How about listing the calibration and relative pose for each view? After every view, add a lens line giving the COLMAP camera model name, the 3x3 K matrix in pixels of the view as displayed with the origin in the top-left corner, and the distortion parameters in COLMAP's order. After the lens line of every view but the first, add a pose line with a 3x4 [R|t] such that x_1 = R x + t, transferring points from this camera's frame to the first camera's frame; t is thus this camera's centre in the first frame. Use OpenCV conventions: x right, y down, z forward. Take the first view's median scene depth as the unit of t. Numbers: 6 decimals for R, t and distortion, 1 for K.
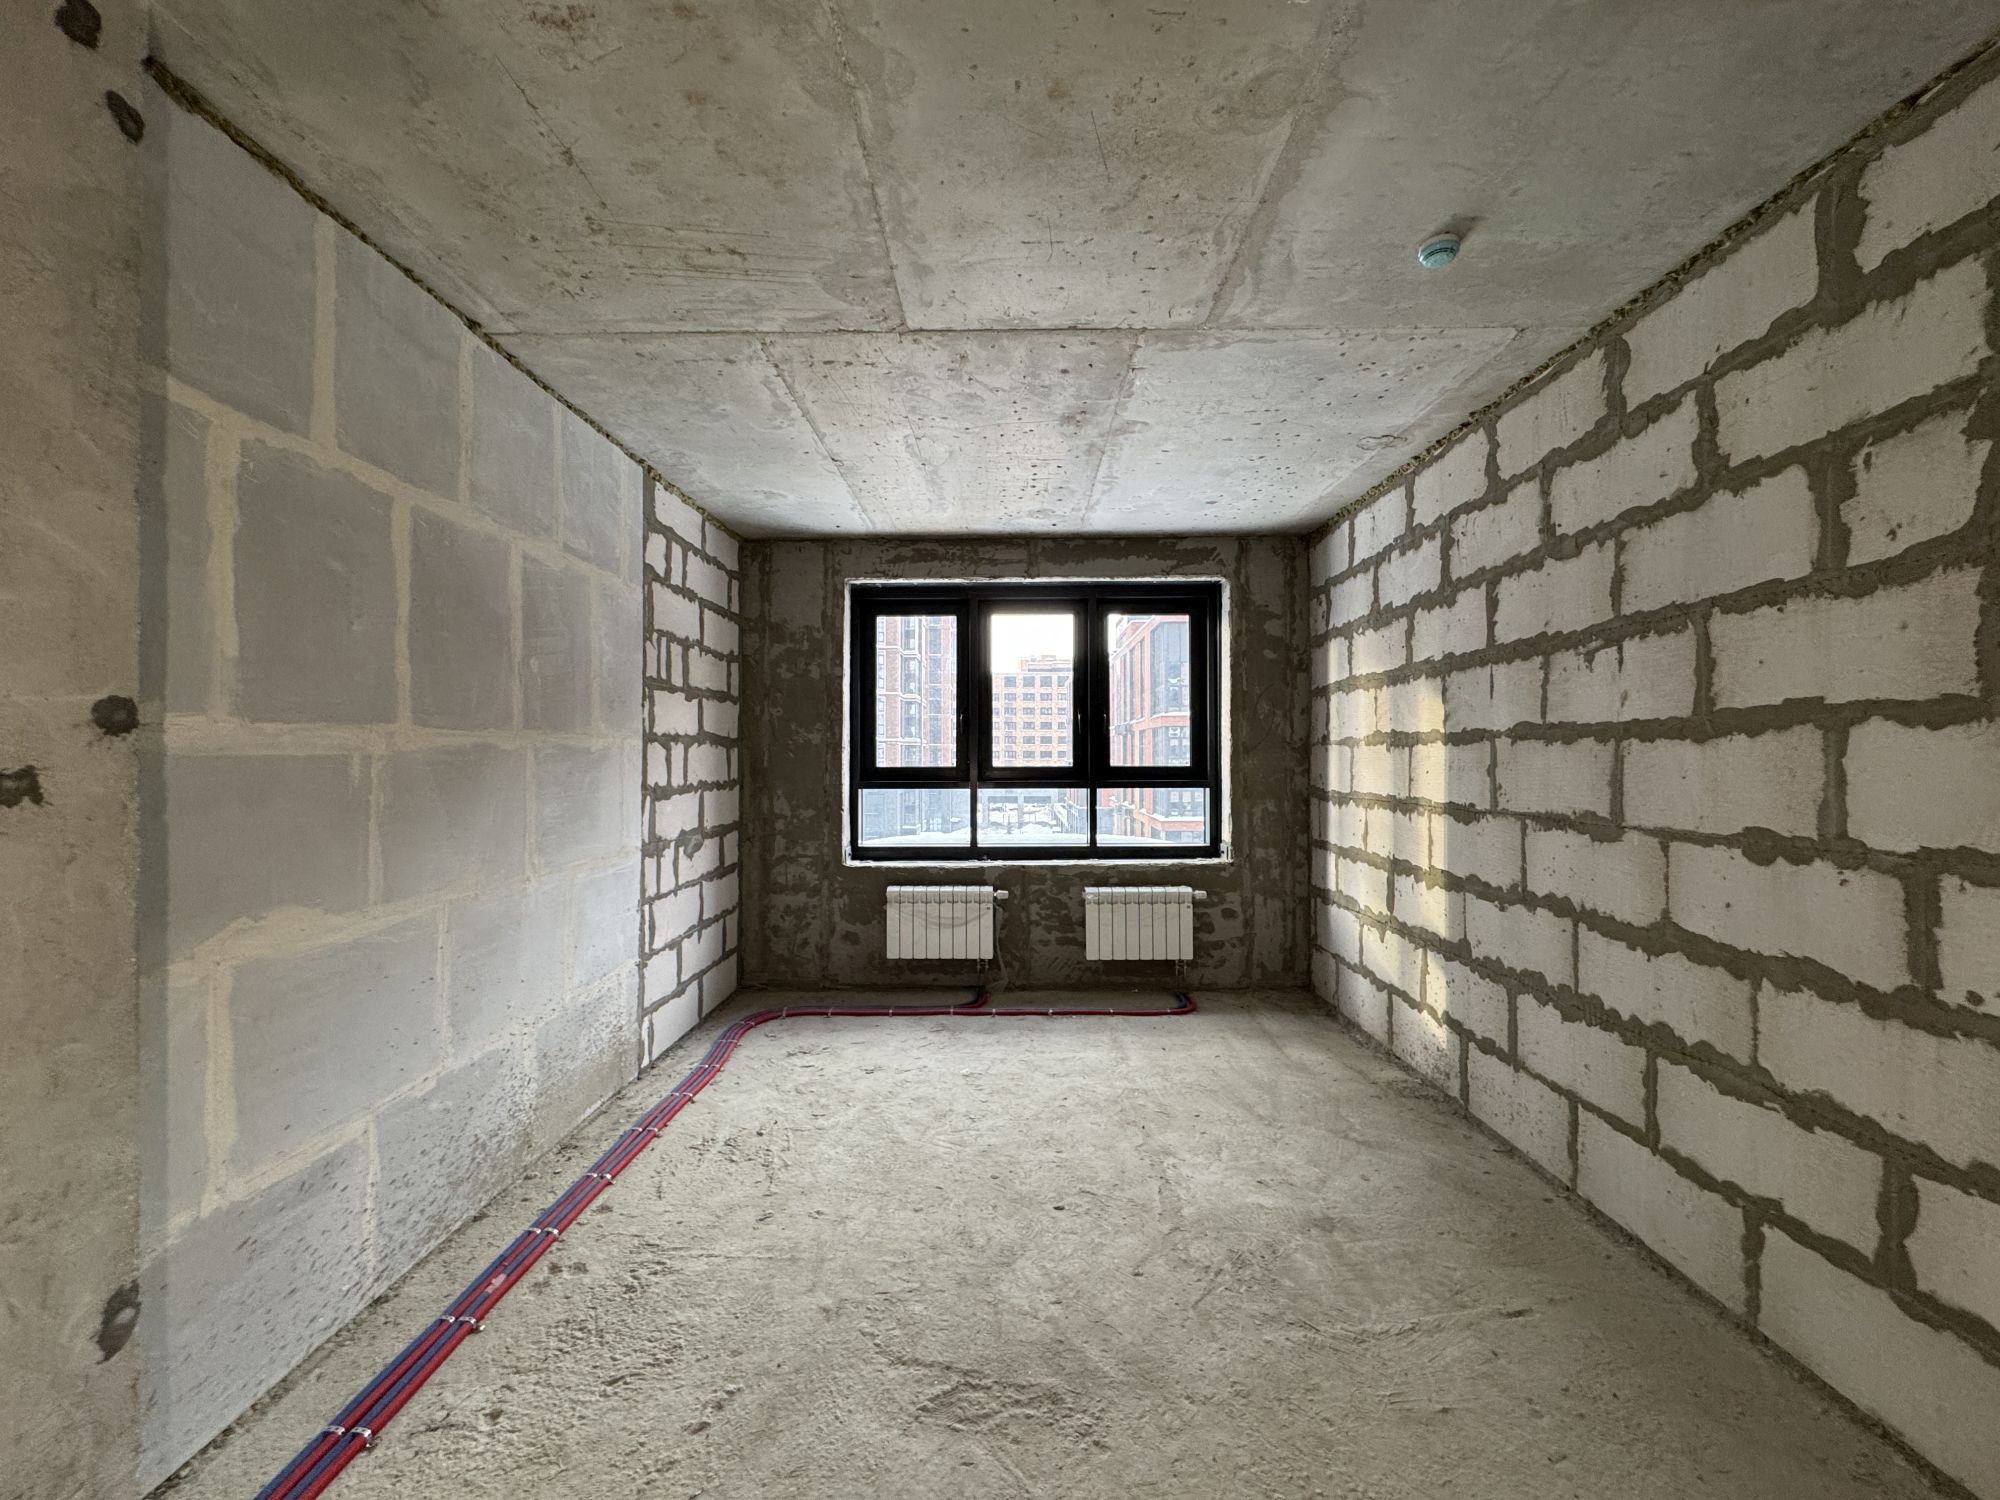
lens RADIAL K [[802.8, 0, 1001.5], [0, 802.8, 752.9], [0, 0, 1]] dist [-0.000147, -0.000028]
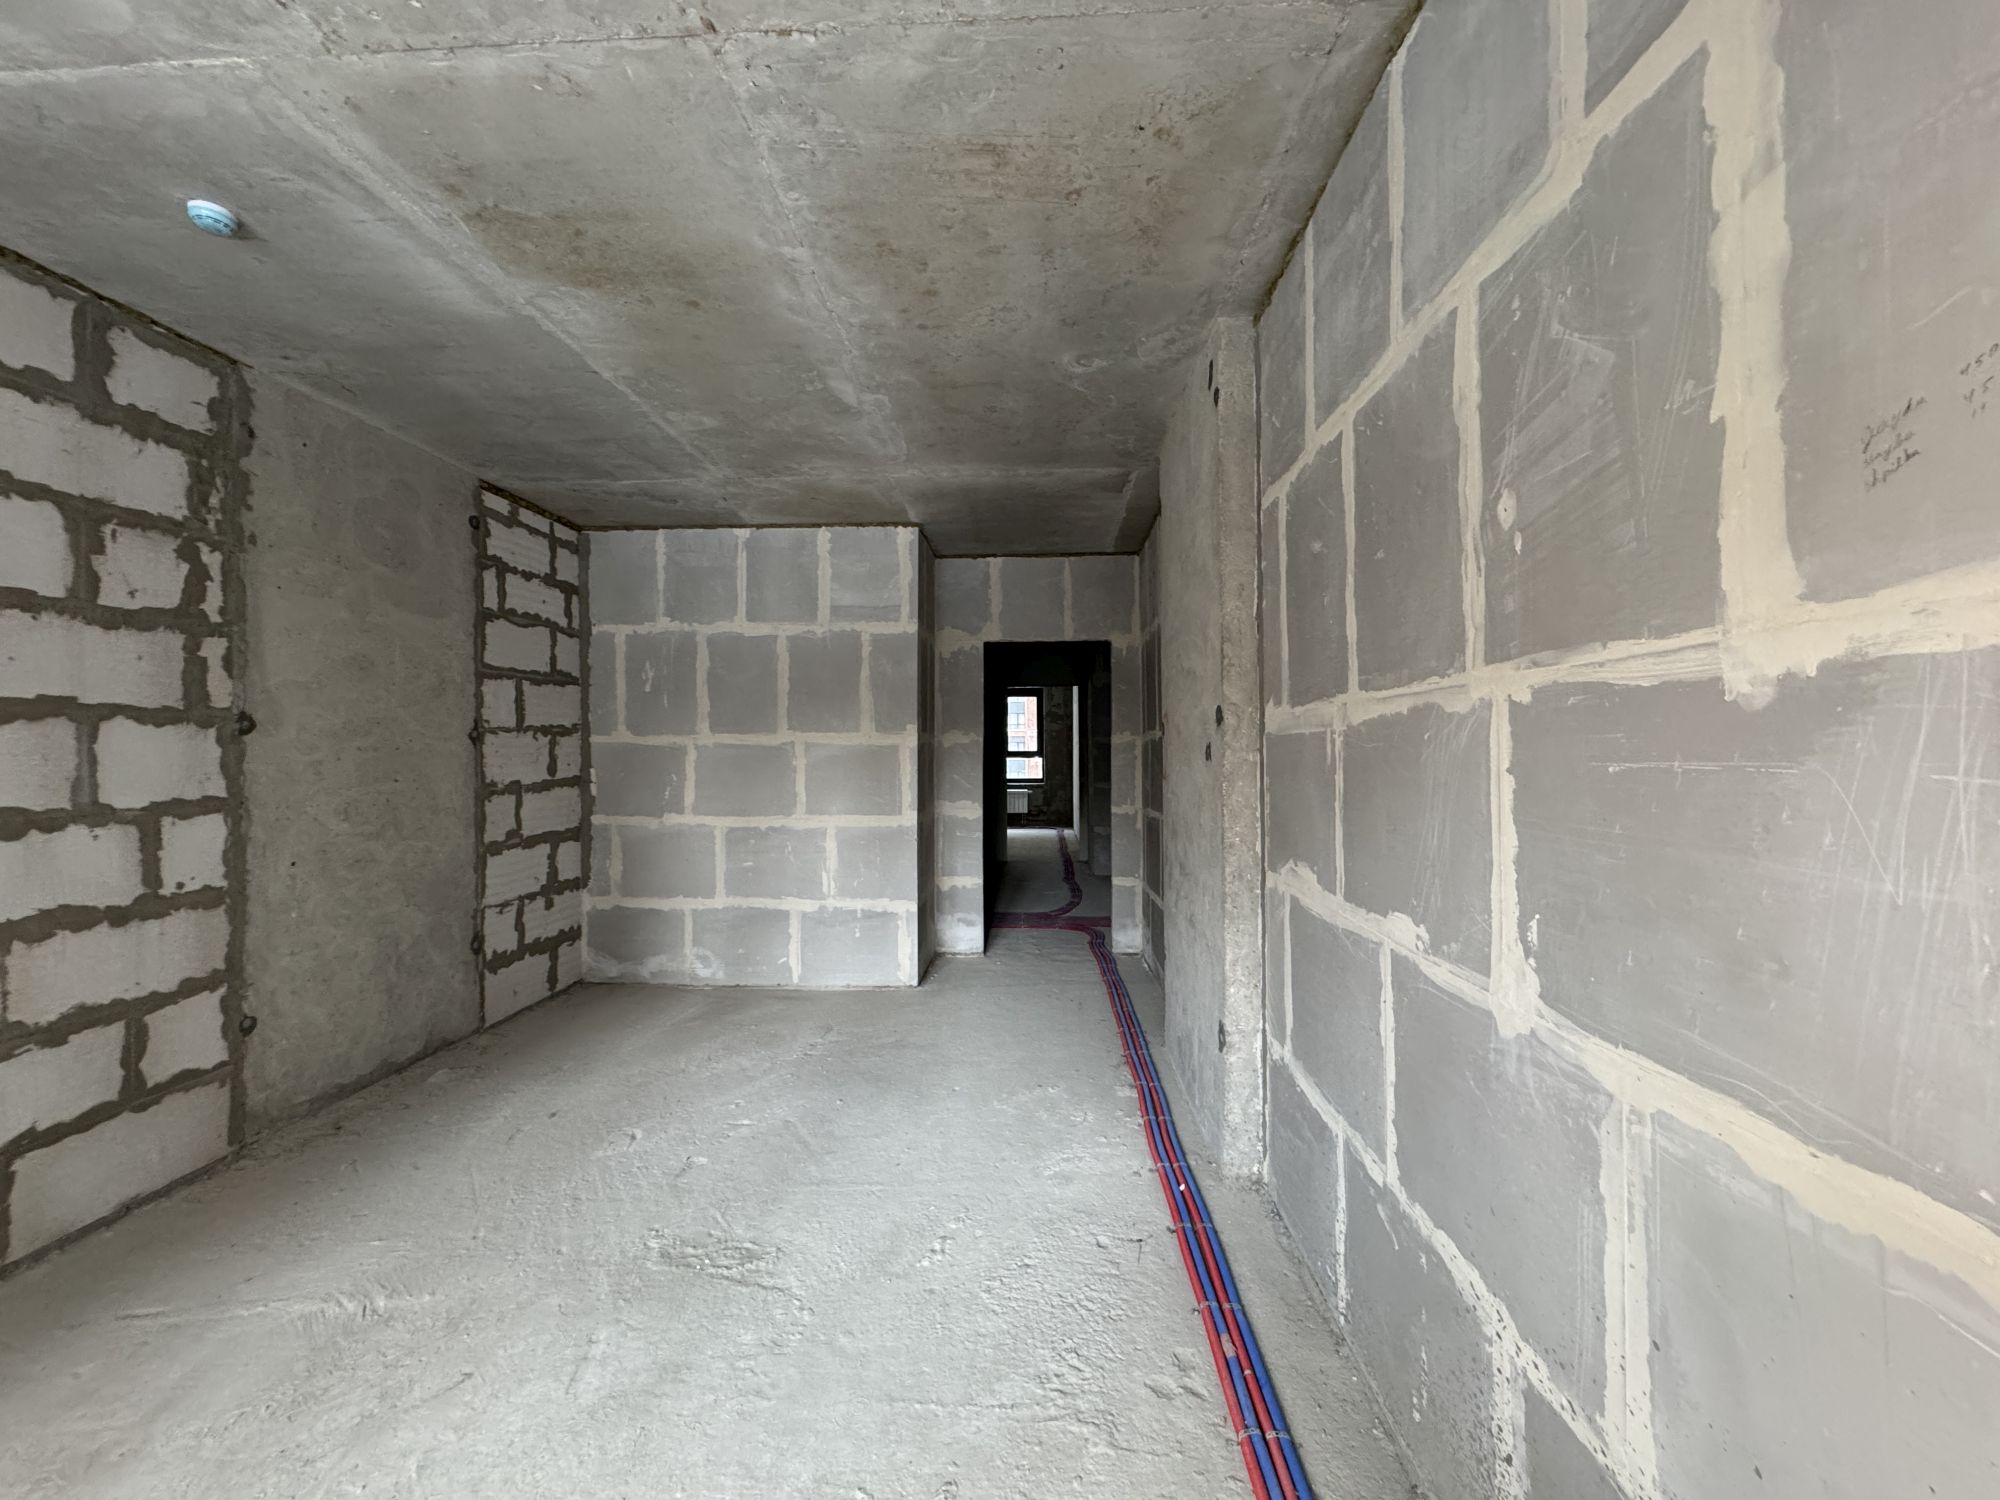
lens RADIAL K [[802.8, 0, 996.3], [0, 802.8, 747.1], [0, 0, 1]] dist [-0.000147, -0.000028]
pose [[-0.998947, 0.008431, 0.045093, -0.522336], [0.008106, 0.999940, -0.007387, 0.032665], [-0.045152, -0.007014, -0.998956, 2.289861]]
